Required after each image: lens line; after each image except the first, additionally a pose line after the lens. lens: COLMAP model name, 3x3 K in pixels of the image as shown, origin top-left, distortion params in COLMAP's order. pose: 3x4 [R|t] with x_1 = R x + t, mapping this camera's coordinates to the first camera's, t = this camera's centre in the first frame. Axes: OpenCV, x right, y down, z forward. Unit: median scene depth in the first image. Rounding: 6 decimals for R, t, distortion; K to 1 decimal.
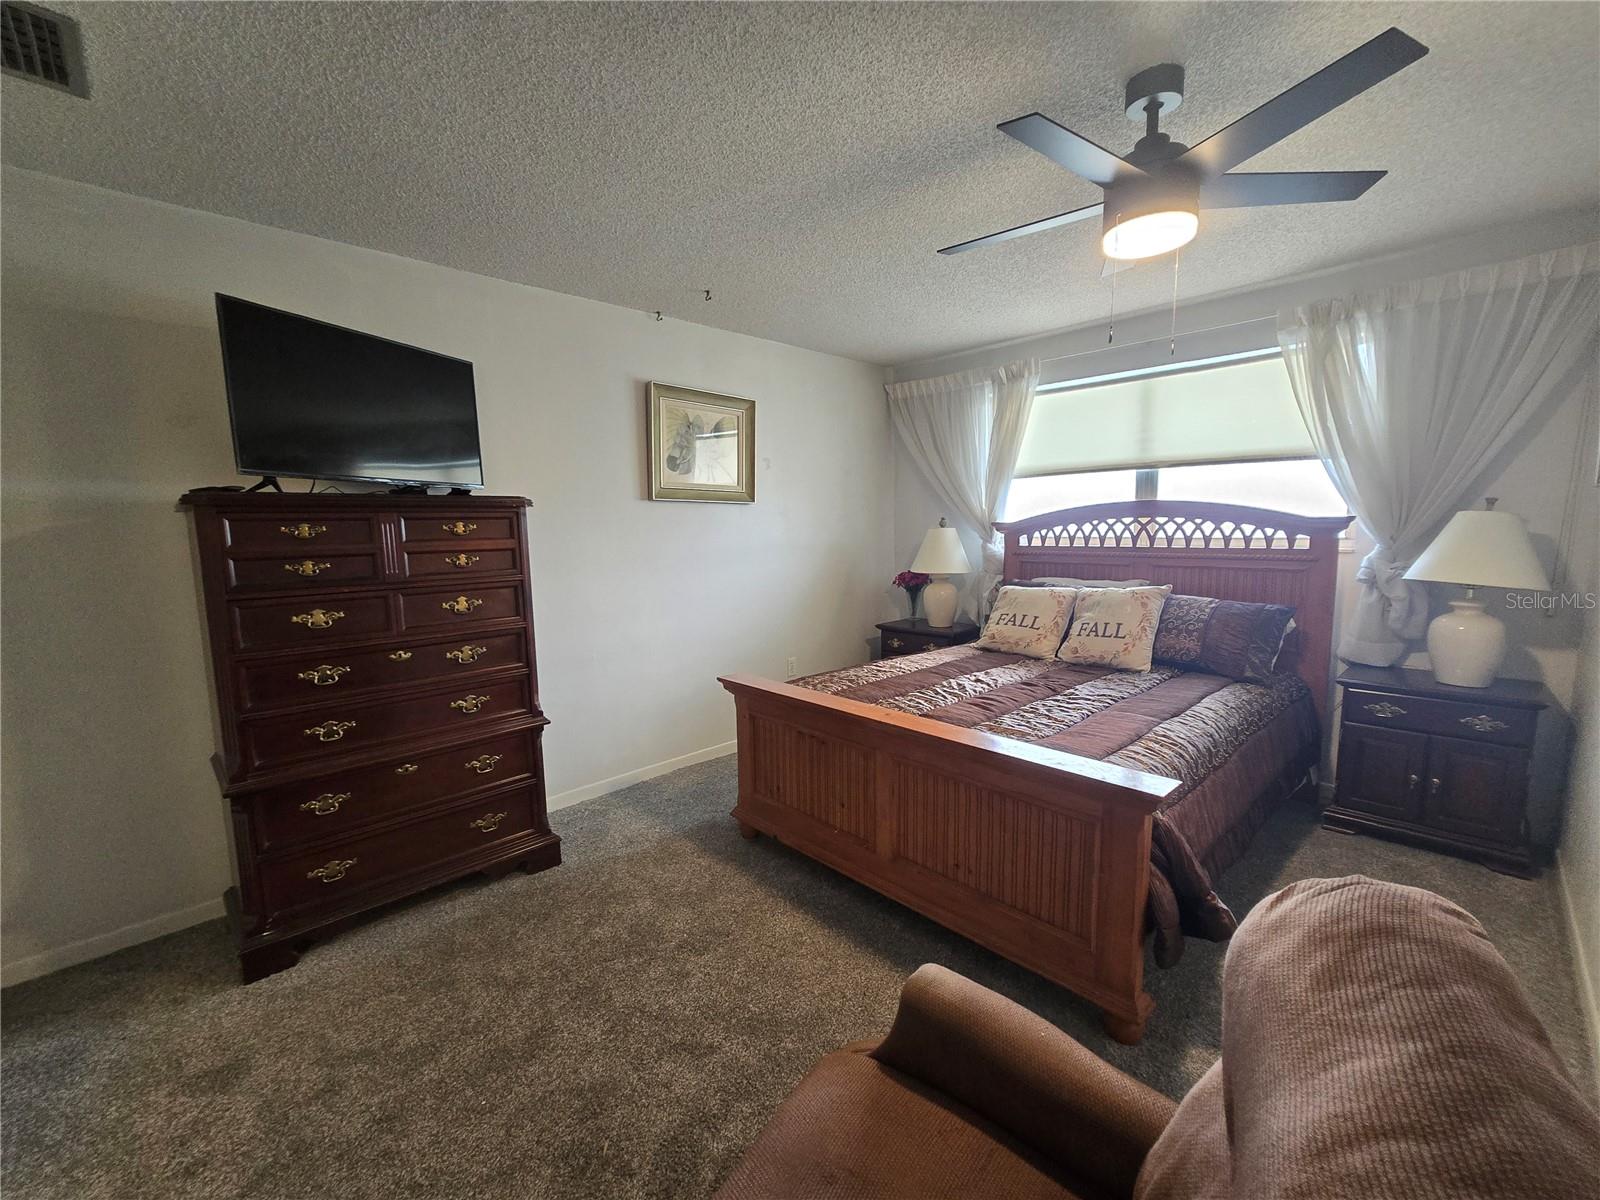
lens RADIAL K [[662.3, 0, 796.6], [0, 662.3, 603.2], [0, 0, 1]] dist [-0.008669, 0.003155]
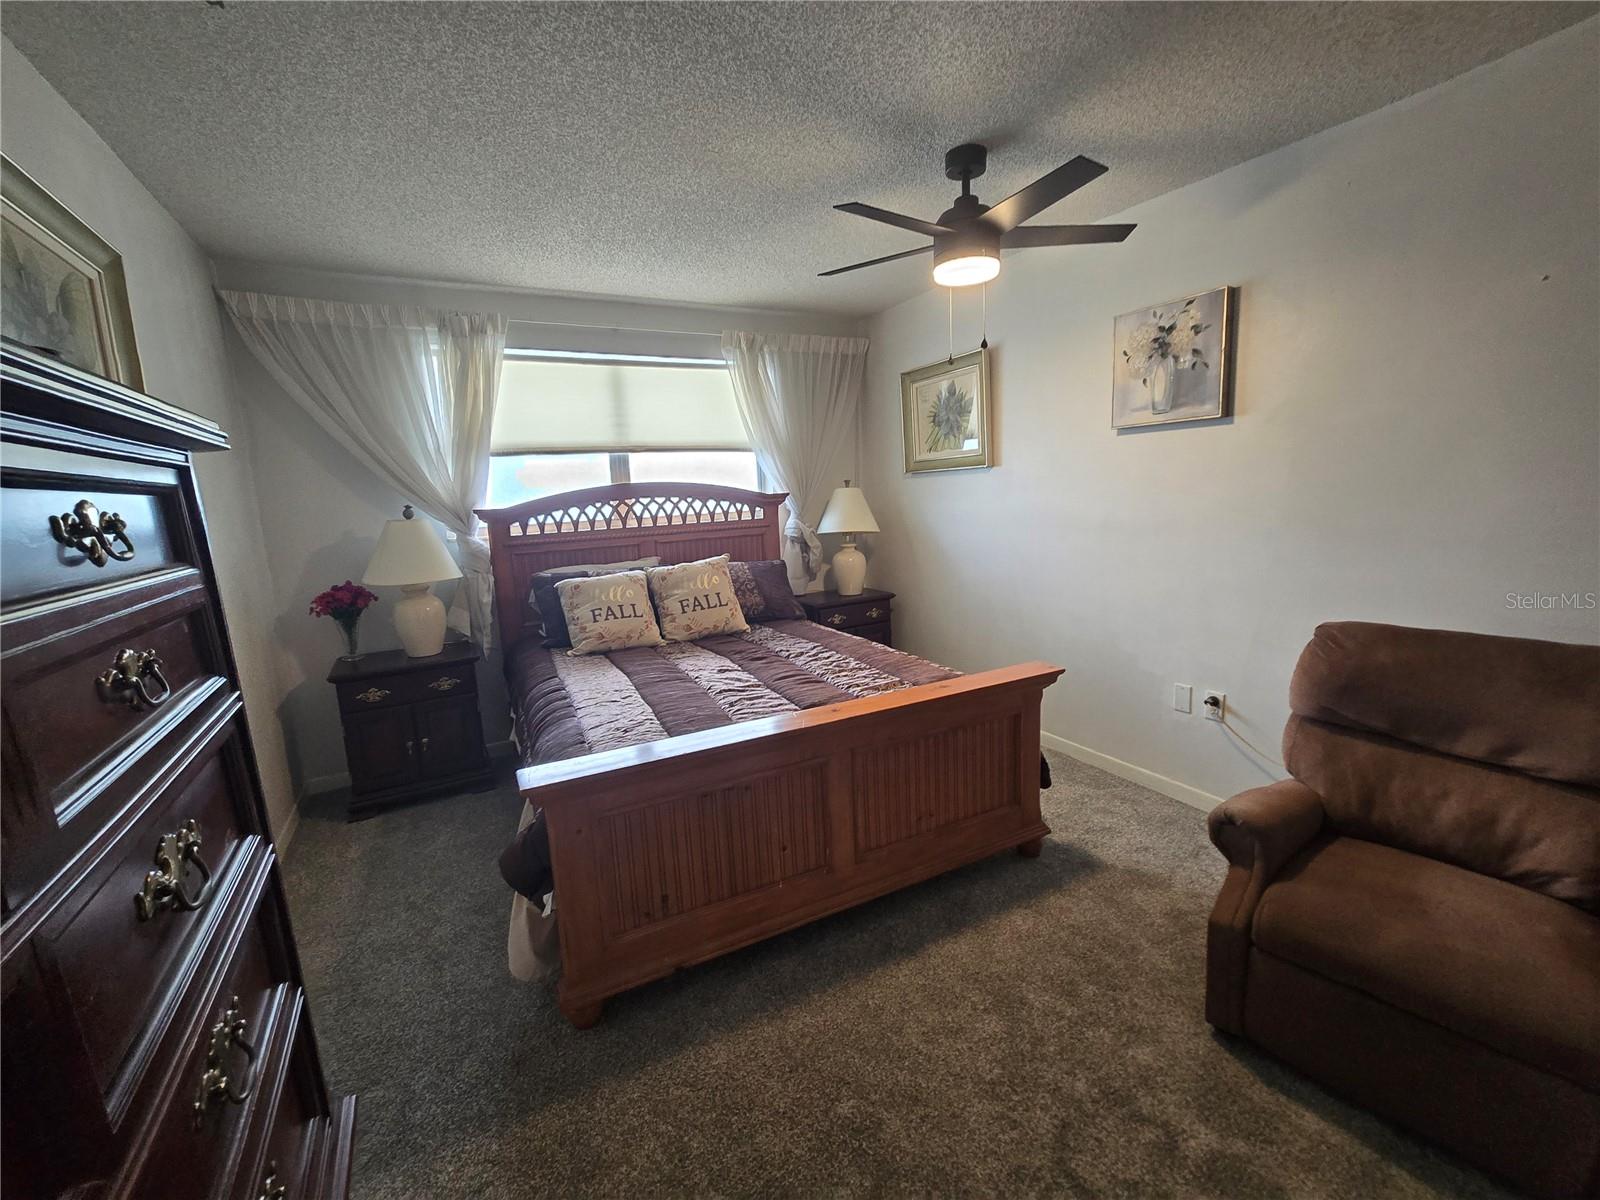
lens RADIAL K [[652.3, 0, 794.6], [0, 652.3, 602.0], [0, 0, 1]] dist [-0.010393, 0.003567]
pose [[0.275905, -0.160159, 0.947748, -0.500624], [0.156924, 0.980296, 0.119976, -0.064556], [-0.948289, 0.115622, 0.295601, 0.571395]]
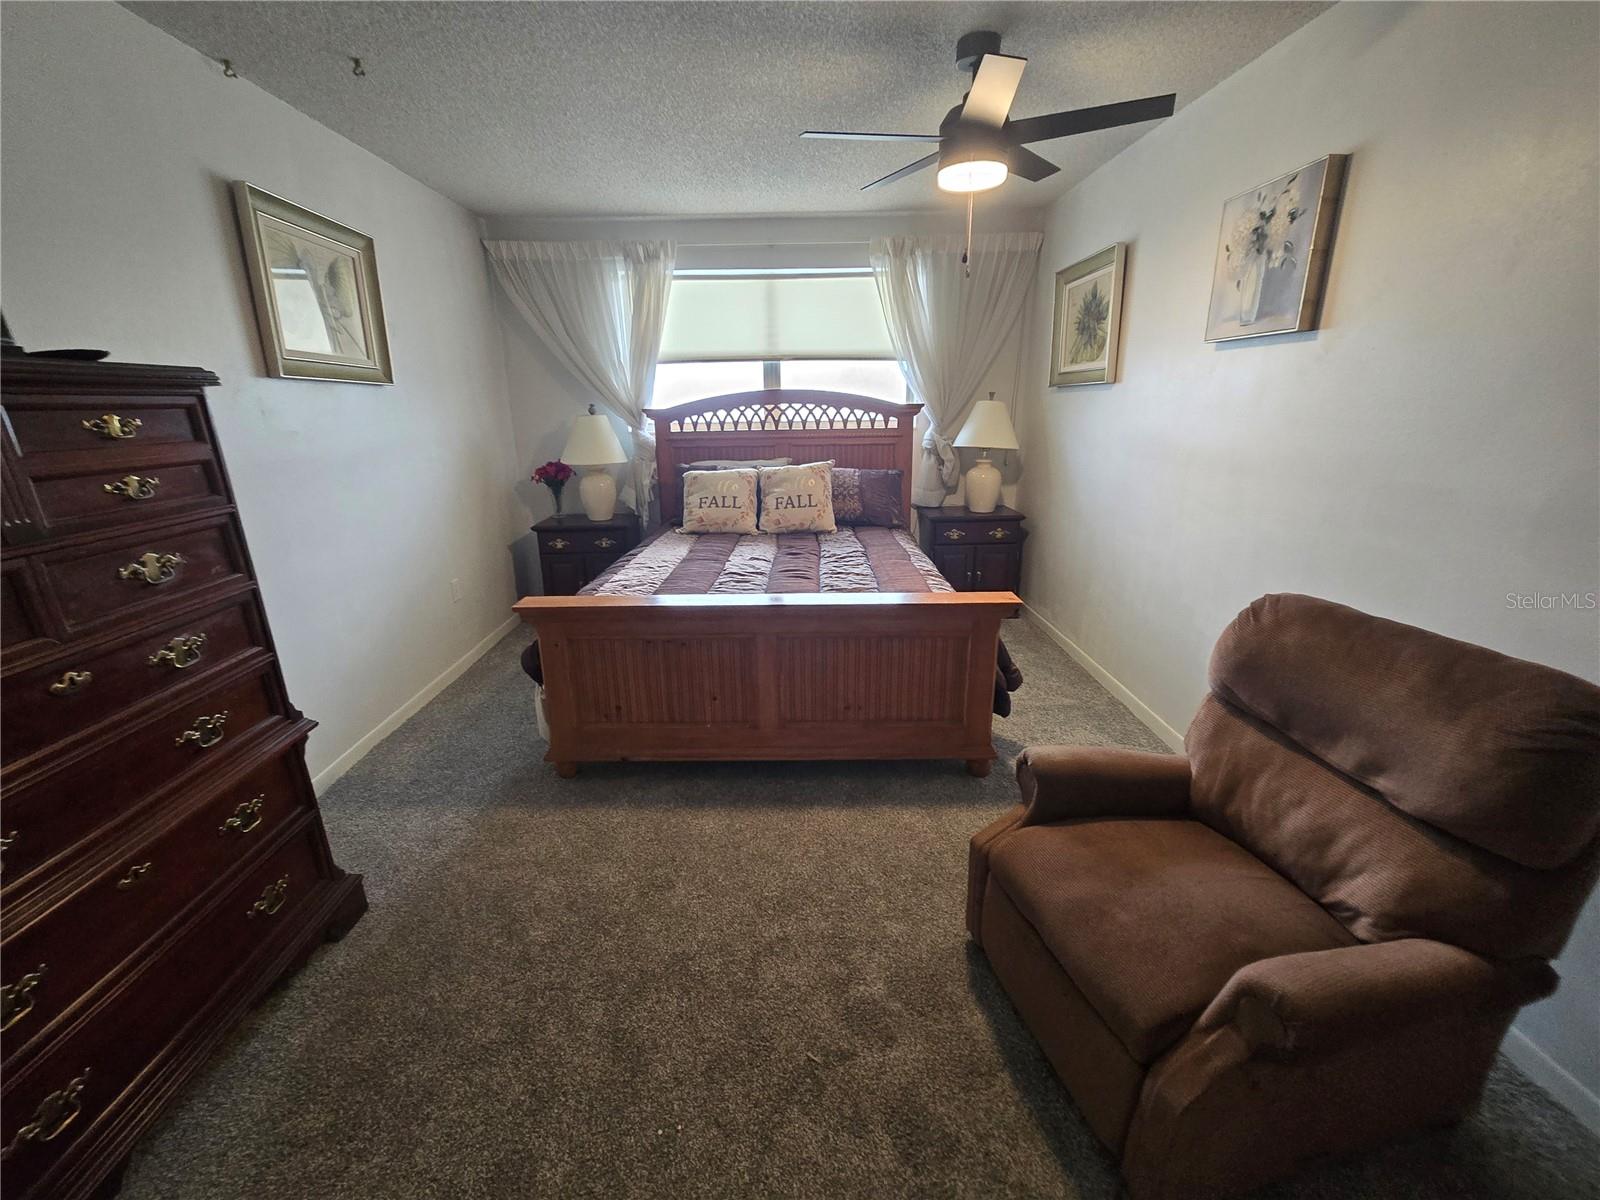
lens RADIAL K [[651.8, 0, 794.1], [0, 651.8, 599.3], [0, 0, 1]] dist [-0.010972, 0.000187]
pose [[0.686894, -0.206986, 0.696659, -0.405005], [0.090791, 0.975515, 0.200319, -0.024453], [-0.721065, -0.074347, 0.688867, 0.187833]]
